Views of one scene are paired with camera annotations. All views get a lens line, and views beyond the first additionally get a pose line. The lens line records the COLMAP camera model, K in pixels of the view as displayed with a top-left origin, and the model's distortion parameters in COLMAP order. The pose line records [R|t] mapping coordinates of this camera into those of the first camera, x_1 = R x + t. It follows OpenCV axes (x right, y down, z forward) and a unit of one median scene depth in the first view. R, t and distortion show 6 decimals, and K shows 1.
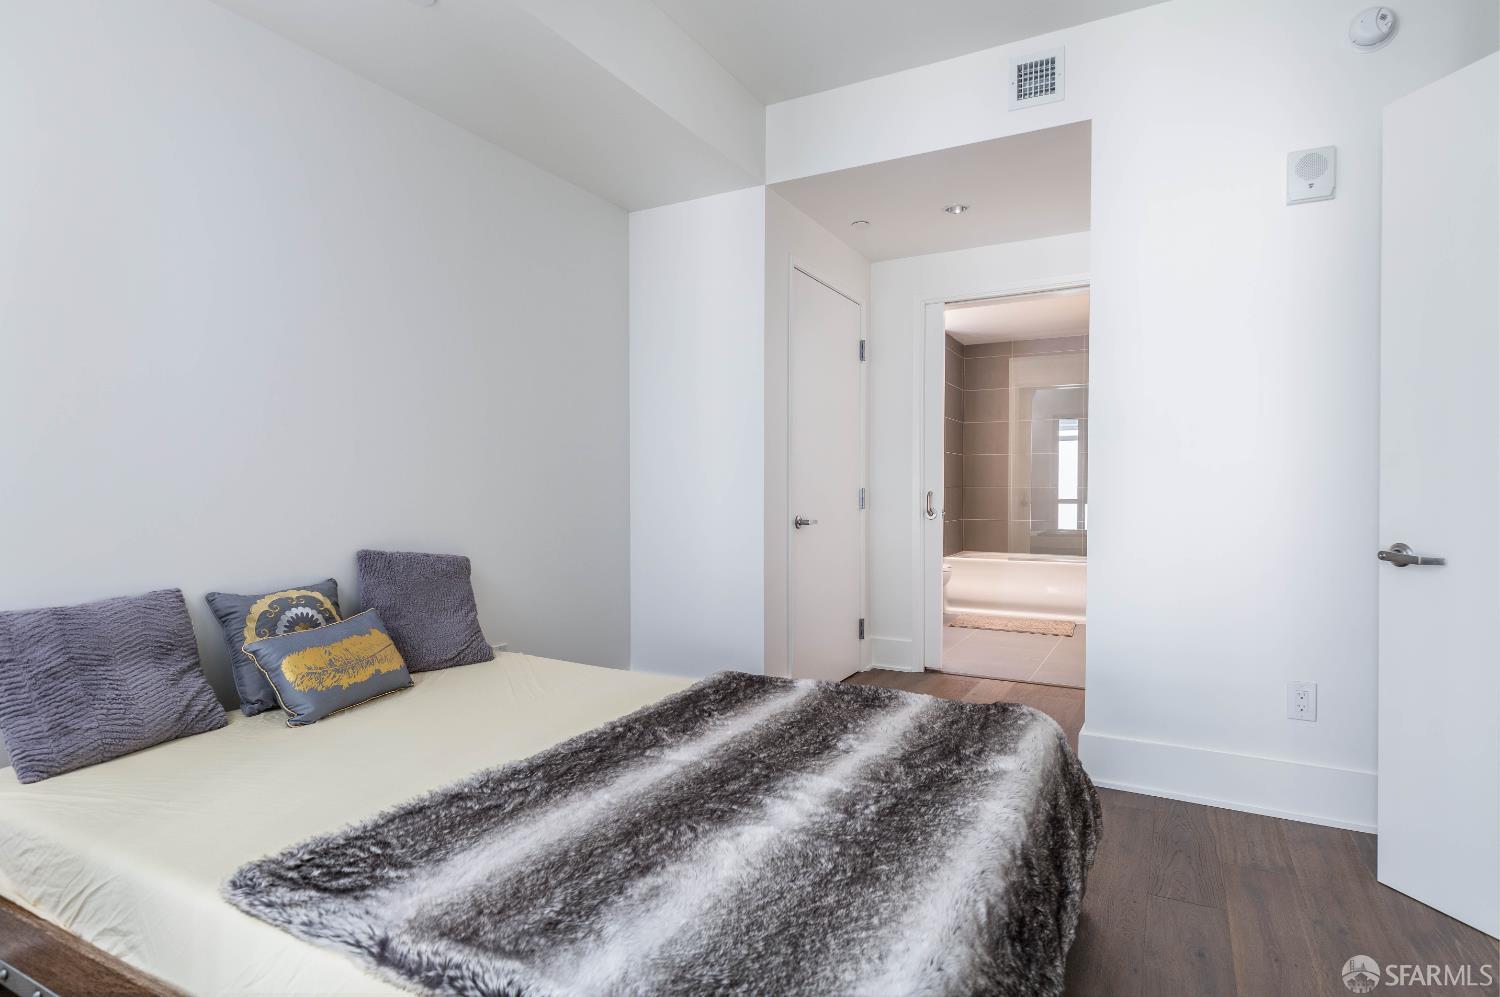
lens RADIAL K [[816.5, 0, 750.0], [0, 816.5, 498.5], [0, 0, 1]] dist [-0.000968, -0.000097]
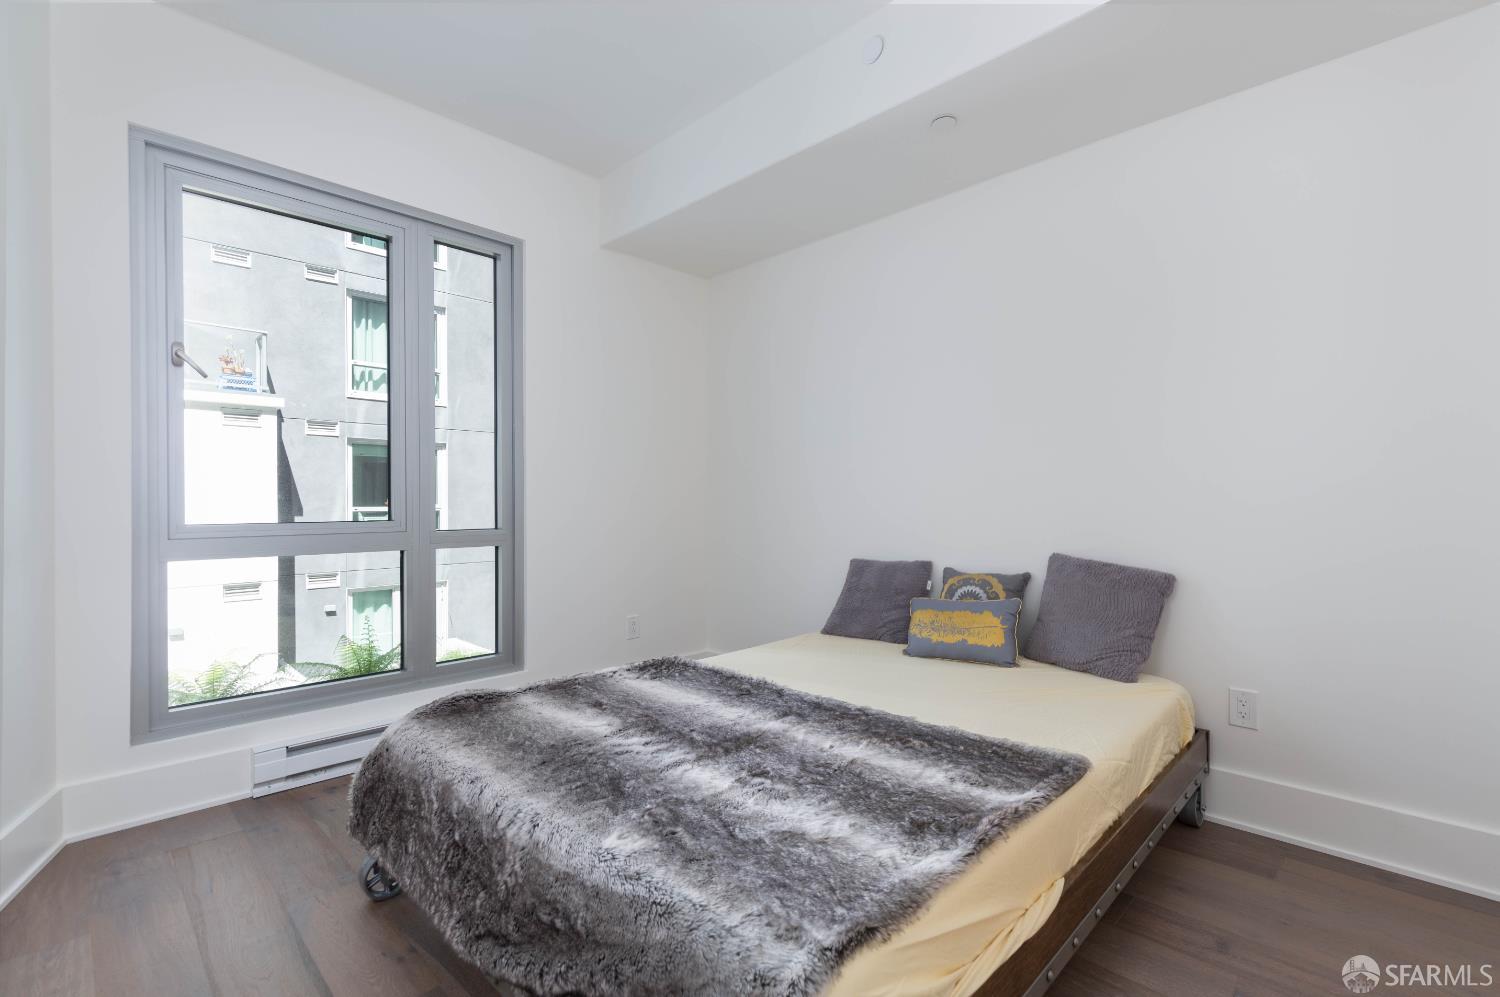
lens RADIAL K [[671.9, 0, 750.0], [0, 671.9, 498.5], [0, 0, 1]] dist [0.000587, 0.000026]
pose [[-0.272650, 0.002123, -0.962111, 0.701949], [-0.014149, 0.999881, 0.006216, -0.020651], [0.962009, 0.015308, -0.272587, 0.981953]]
